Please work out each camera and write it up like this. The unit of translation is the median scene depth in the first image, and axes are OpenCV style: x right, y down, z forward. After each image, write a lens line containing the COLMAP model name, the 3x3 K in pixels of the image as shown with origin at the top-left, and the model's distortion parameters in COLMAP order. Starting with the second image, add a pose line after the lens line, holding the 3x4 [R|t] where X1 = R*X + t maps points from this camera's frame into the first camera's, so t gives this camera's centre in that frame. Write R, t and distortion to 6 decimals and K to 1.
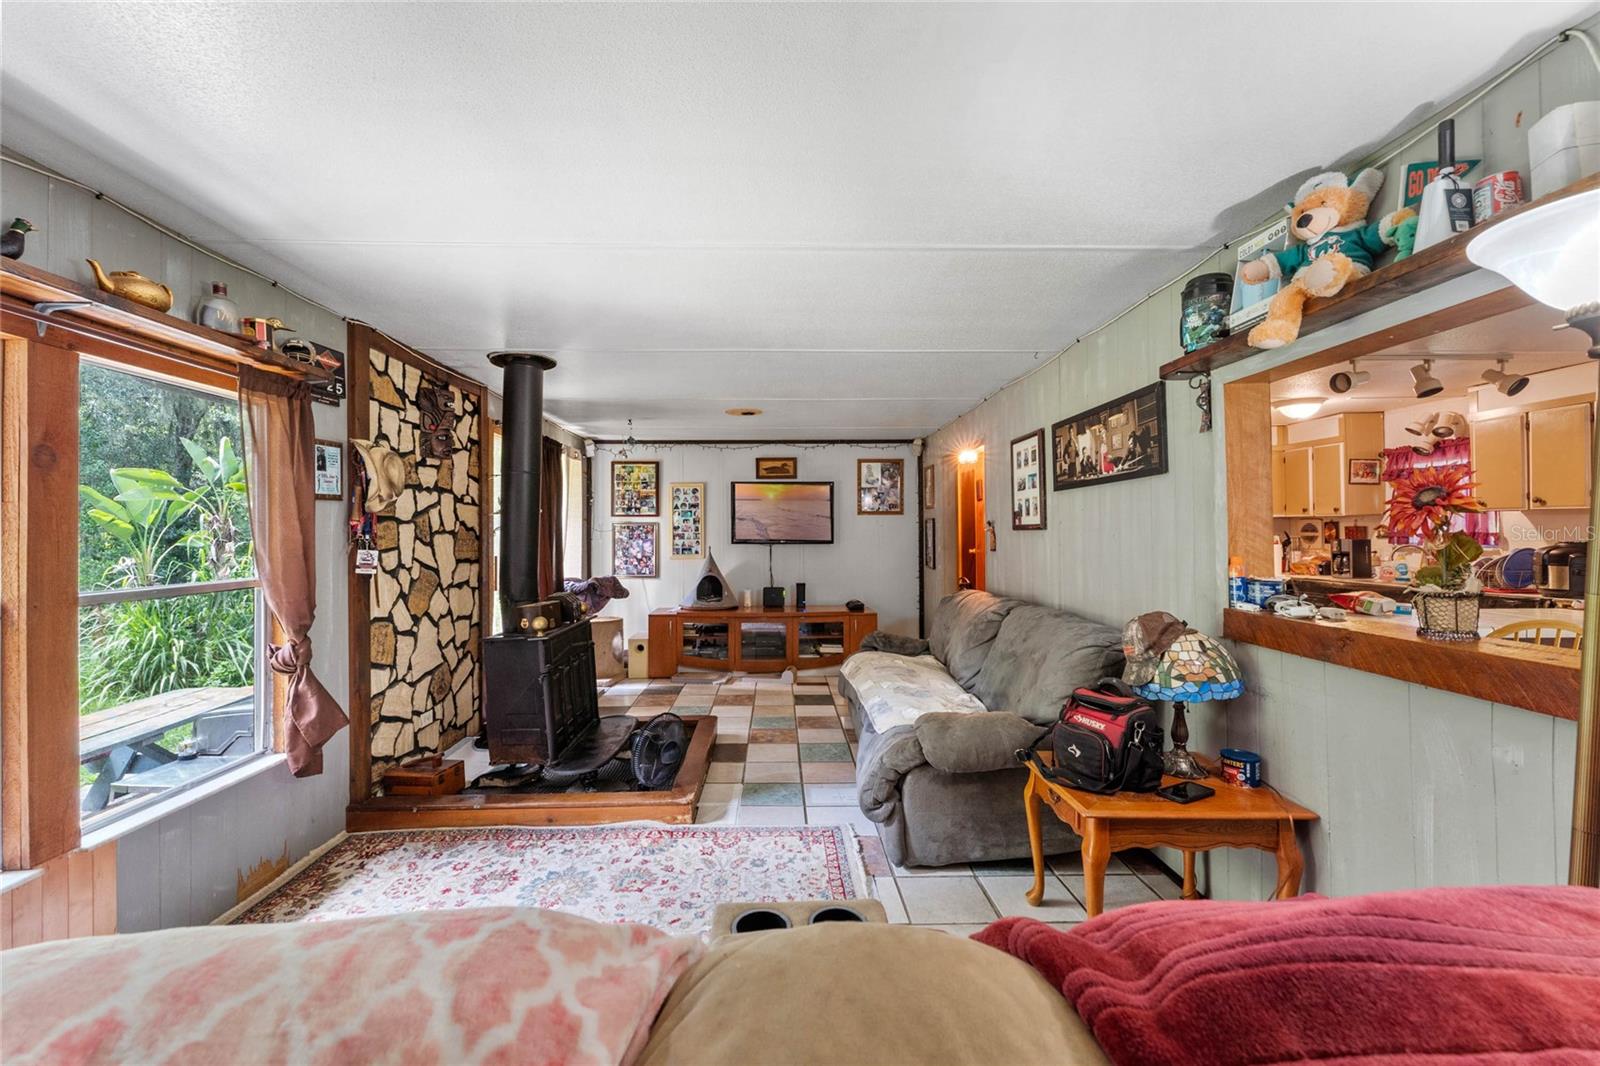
lens RADIAL K [[645.6, 0, 784.6], [0, 645.6, 523.5], [0, 0, 1]] dist [0.000821, -0.000728]
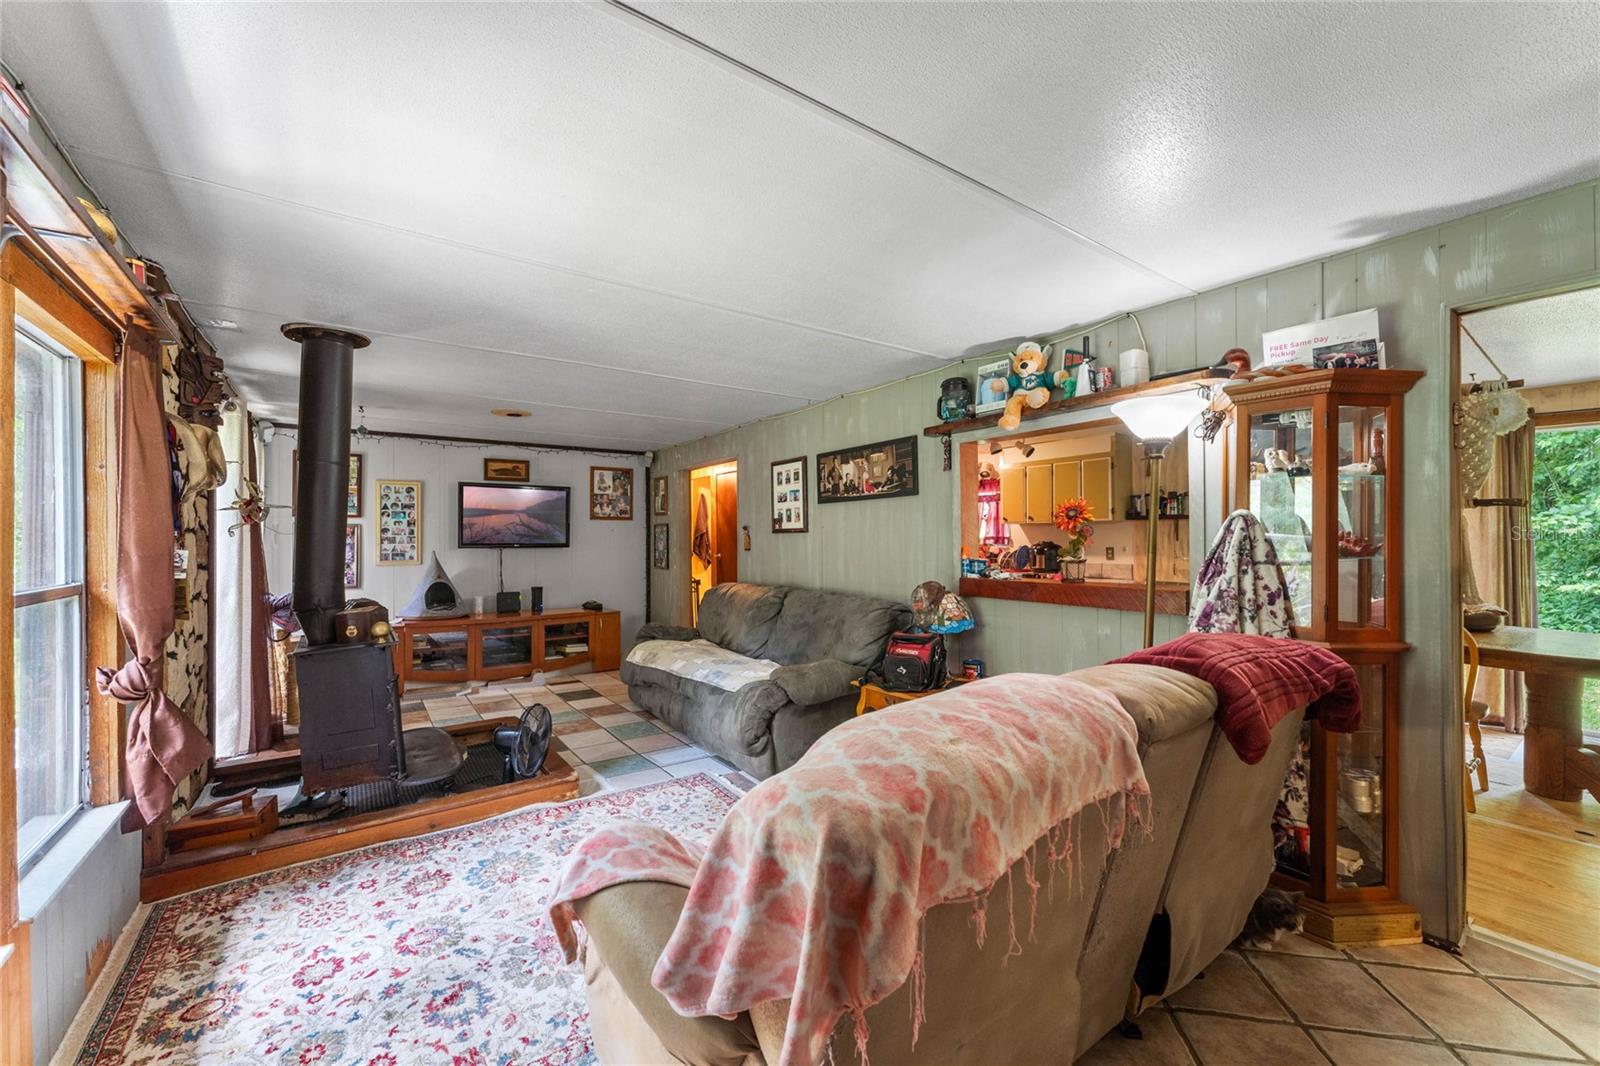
lens RADIAL K [[645.6, 0, 789.8], [0, 645.6, 533.6], [0, 0, 1]] dist [0.000821, -0.000728]
pose [[0.829614, 0.006178, 0.558303, -0.384907], [-0.007481, 0.999972, 0.000050, 0.012655], [-0.558288, -0.004219, 0.829637, -0.087234]]
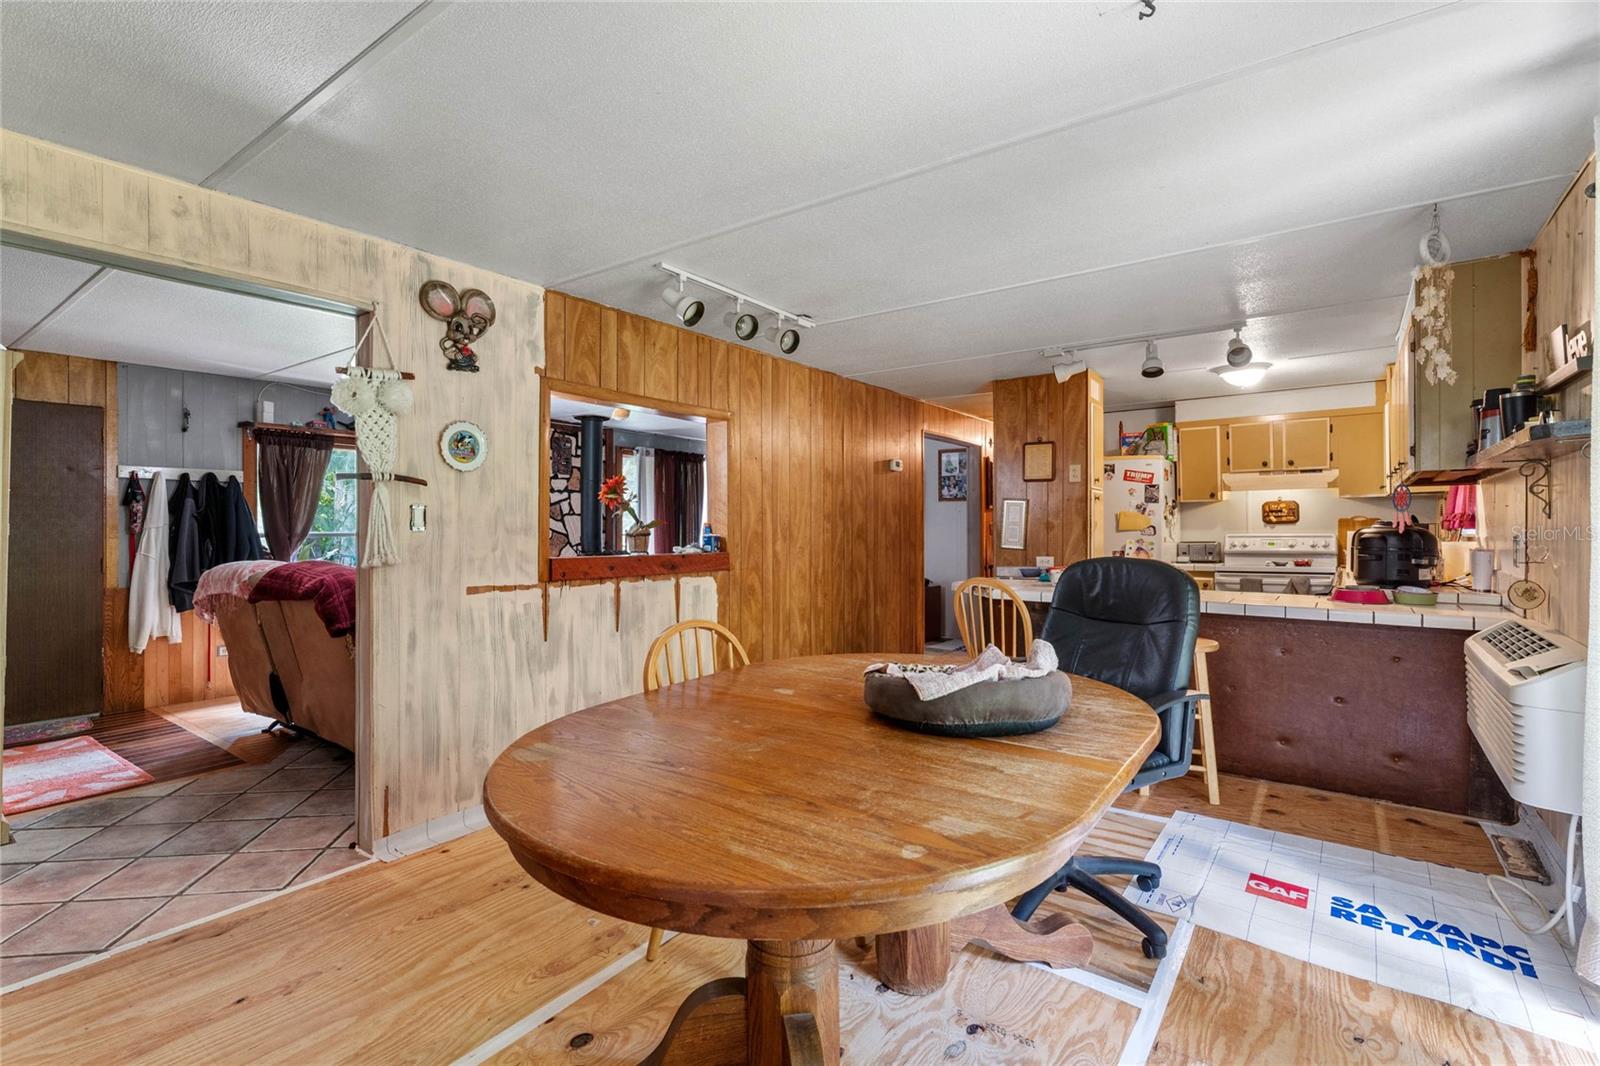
lens RADIAL K [[743.5, 0, 787.7], [0, 743.5, 524.9], [0, 0, 1]] dist [-0.004278, 0.000491]
pose [[0.782459, 0.005885, -0.622674, 1.333848], [0.001881, 0.999928, 0.011815, 0.020920], [0.622699, -0.010416, 0.782392, -0.276136]]
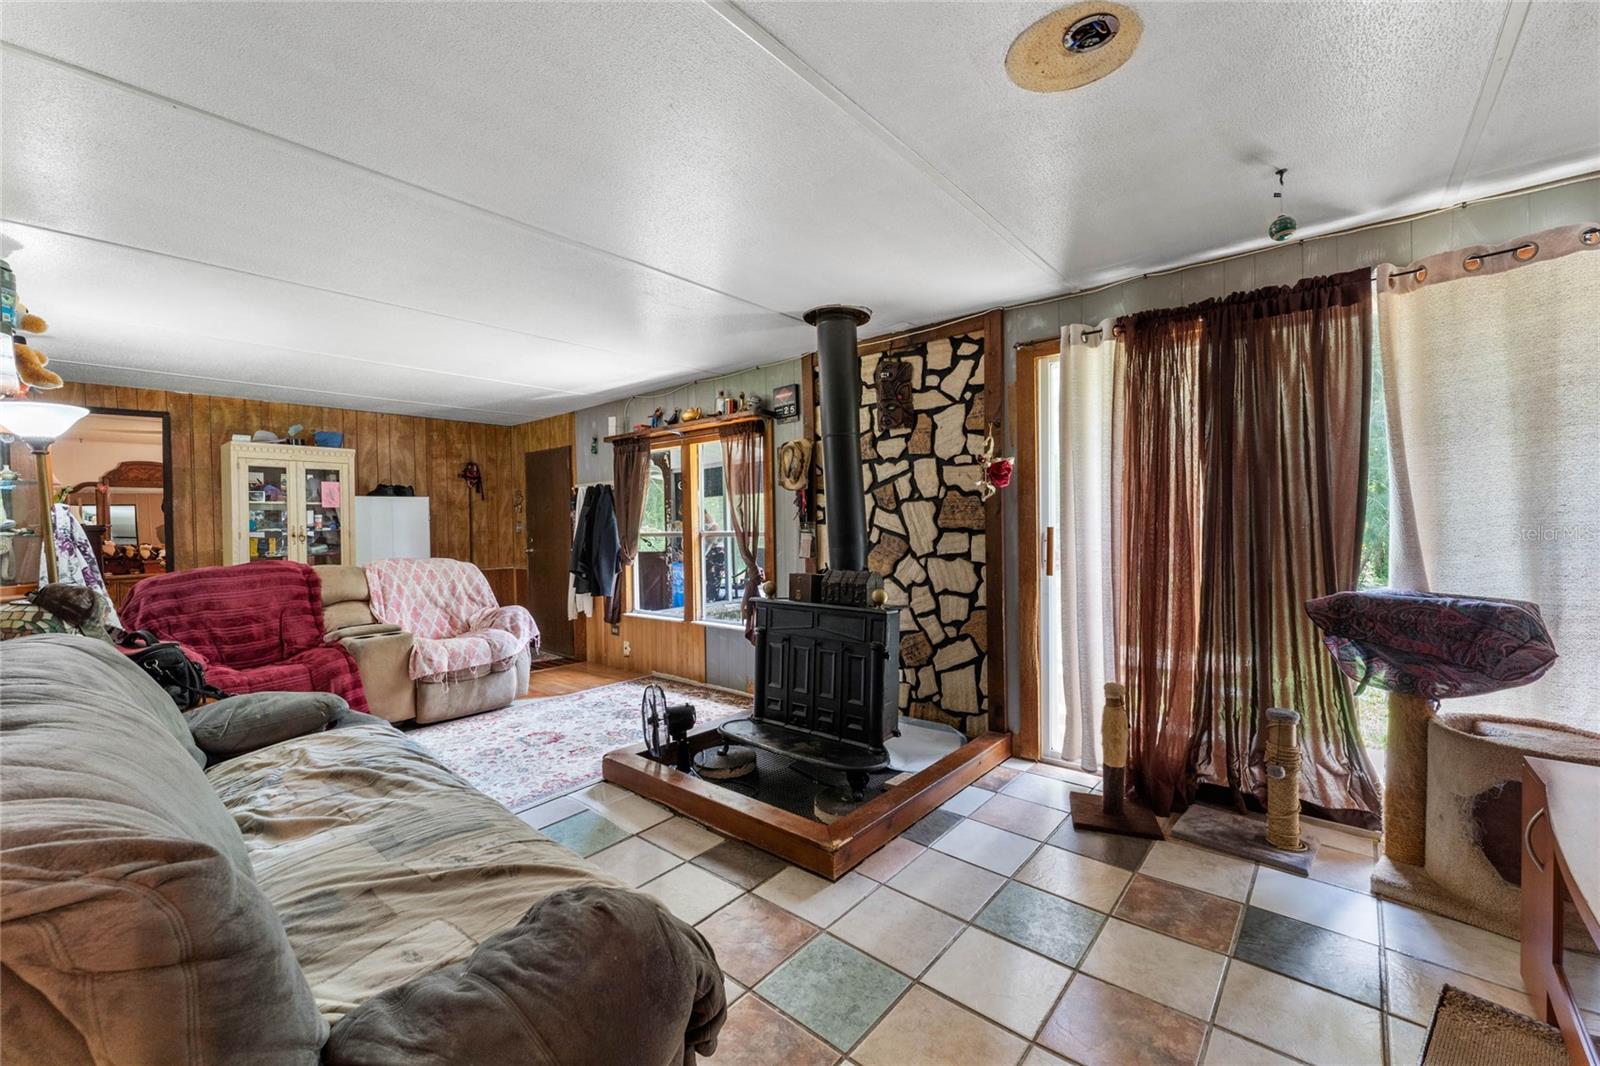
lens RADIAL K [[645.6, 0, 794.5], [0, 645.6, 529.1], [0, 0, 1]] dist [0.000821, -0.000728]
pose [[-0.663642, 0.025313, -0.747621, 0.357855], [0.032199, 0.999468, 0.005258, 0.051284], [0.747357, -0.020583, -0.664104, 1.623034]]
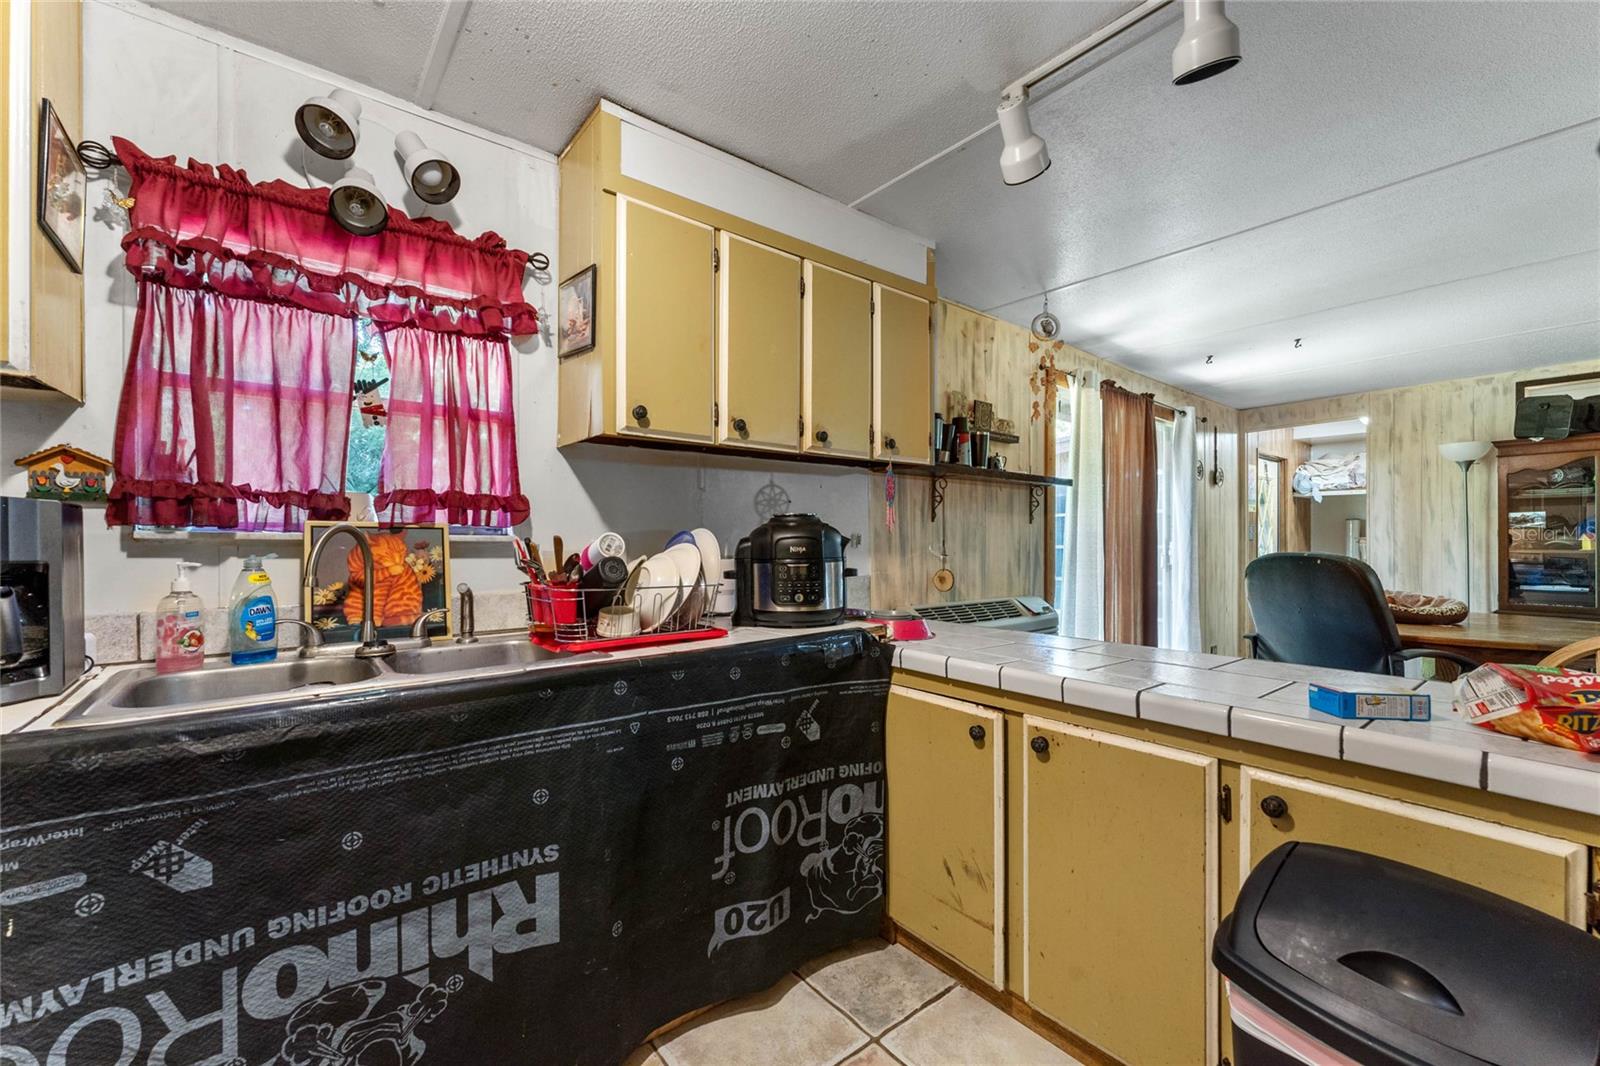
lens RADIAL K [[645.6, 0, 782.7], [0, 645.6, 540.6], [0, 0, 1]] dist [0.000821, -0.000728]
pose [[-0.596551, 0.008608, 0.802529, 0.902469], [-0.000763, 0.999936, -0.011293, 0.060221], [-0.802575, -0.007350, -0.596506, 1.450109]]
